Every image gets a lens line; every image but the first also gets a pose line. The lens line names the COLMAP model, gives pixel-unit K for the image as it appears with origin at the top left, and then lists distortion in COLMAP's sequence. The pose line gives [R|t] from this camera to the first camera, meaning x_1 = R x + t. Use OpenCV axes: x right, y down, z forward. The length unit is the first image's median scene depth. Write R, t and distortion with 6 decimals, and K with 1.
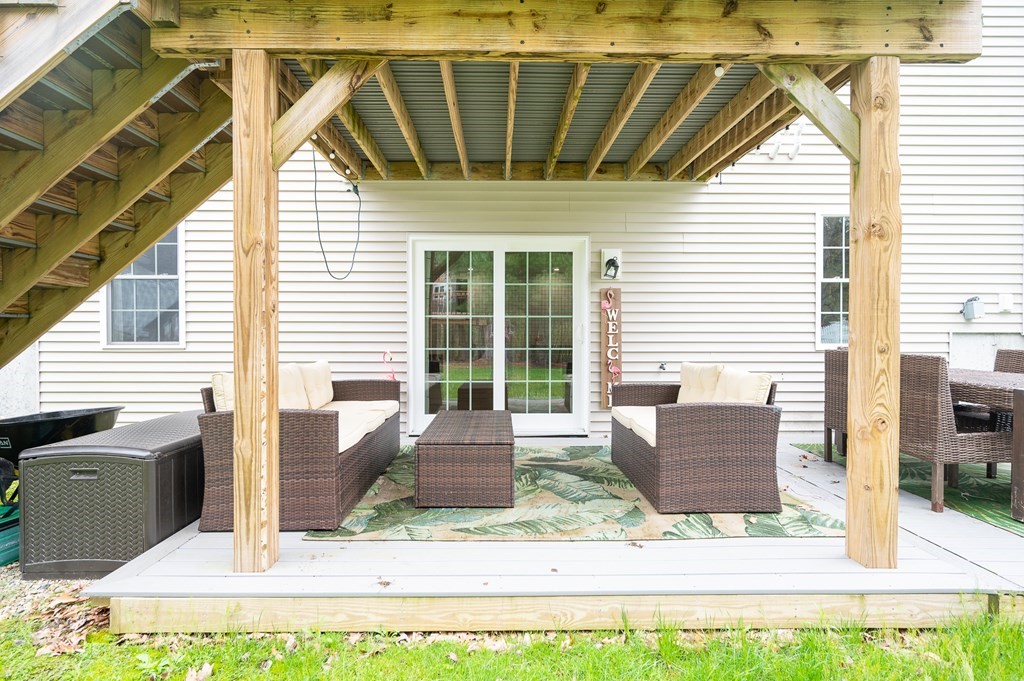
lens RADIAL K [[510.2, 0, 506.3], [0, 510.2, 341.0], [0, 0, 1]] dist [-0.000031, 0.000276]
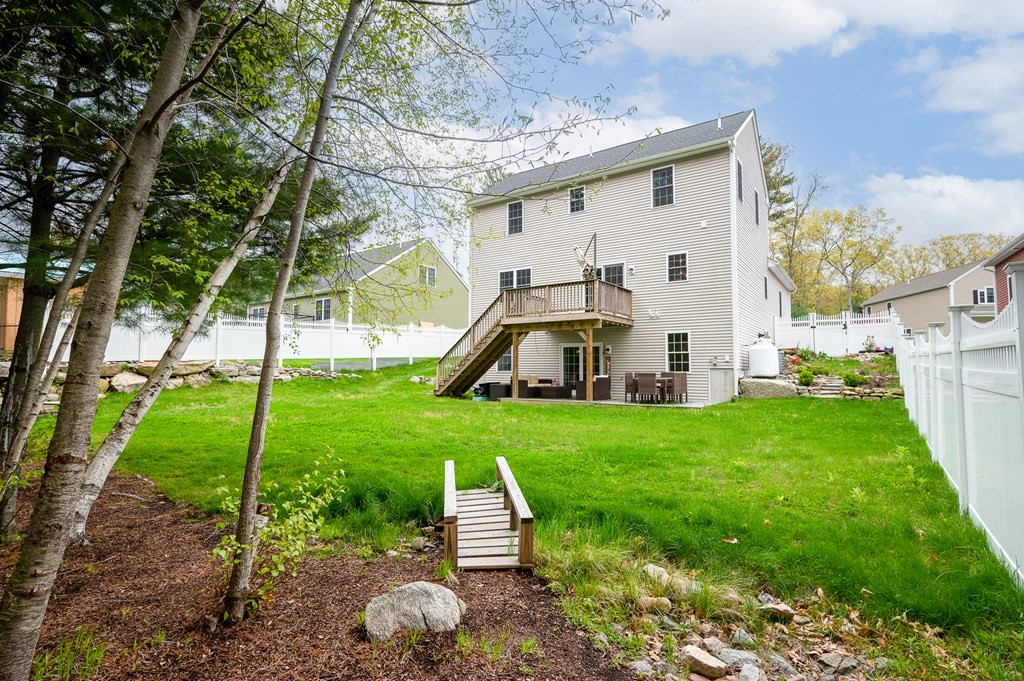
lens RADIAL K [[510.2, 0, 513.4], [0, 510.2, 342.1], [0, 0, 1]] dist [-0.000031, 0.000276]
pose [[0.813352, -0.029769, -0.581010, 1.791732], [-0.012514, 0.997564, -0.068630, 0.055025], [0.581637, 0.063092, 0.810998, -2.374702]]
